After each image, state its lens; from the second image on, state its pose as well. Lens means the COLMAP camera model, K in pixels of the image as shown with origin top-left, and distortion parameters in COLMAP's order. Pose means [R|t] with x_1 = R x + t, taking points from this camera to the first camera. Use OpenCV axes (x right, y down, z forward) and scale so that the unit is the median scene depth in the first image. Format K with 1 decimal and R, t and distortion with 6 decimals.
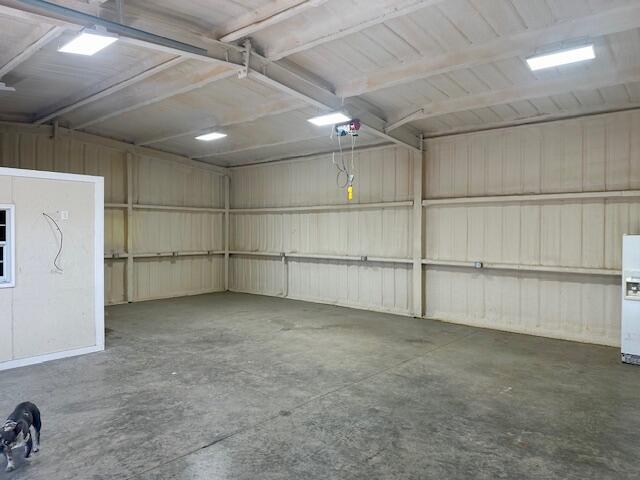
lens RADIAL K [[439.7, 0, 311.4], [0, 439.7, 235.5], [0, 0, 1]] dist [0.052785, -0.097558]
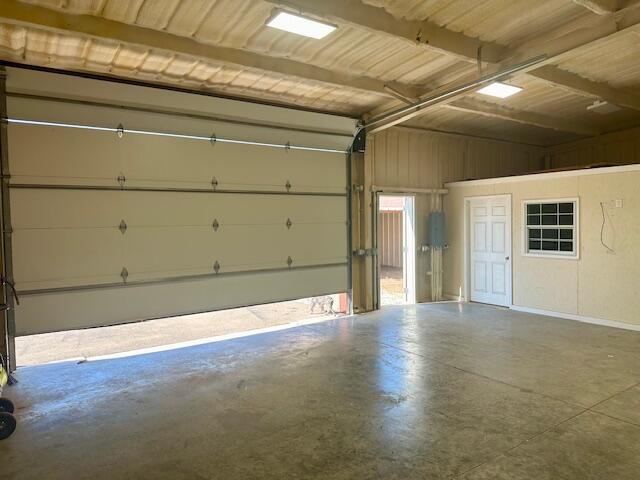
lens RADIAL K [[439.7, 0, 319.9], [0, 439.7, 238.2], [0, 0, 1]] dist [0.052785, -0.097558]
pose [[-0.256175, 0.032061, -0.966099, 0.823594], [0.005519, 0.999482, 0.031706, 0.004159], [0.966615, 0.002790, -0.256219, 0.616084]]
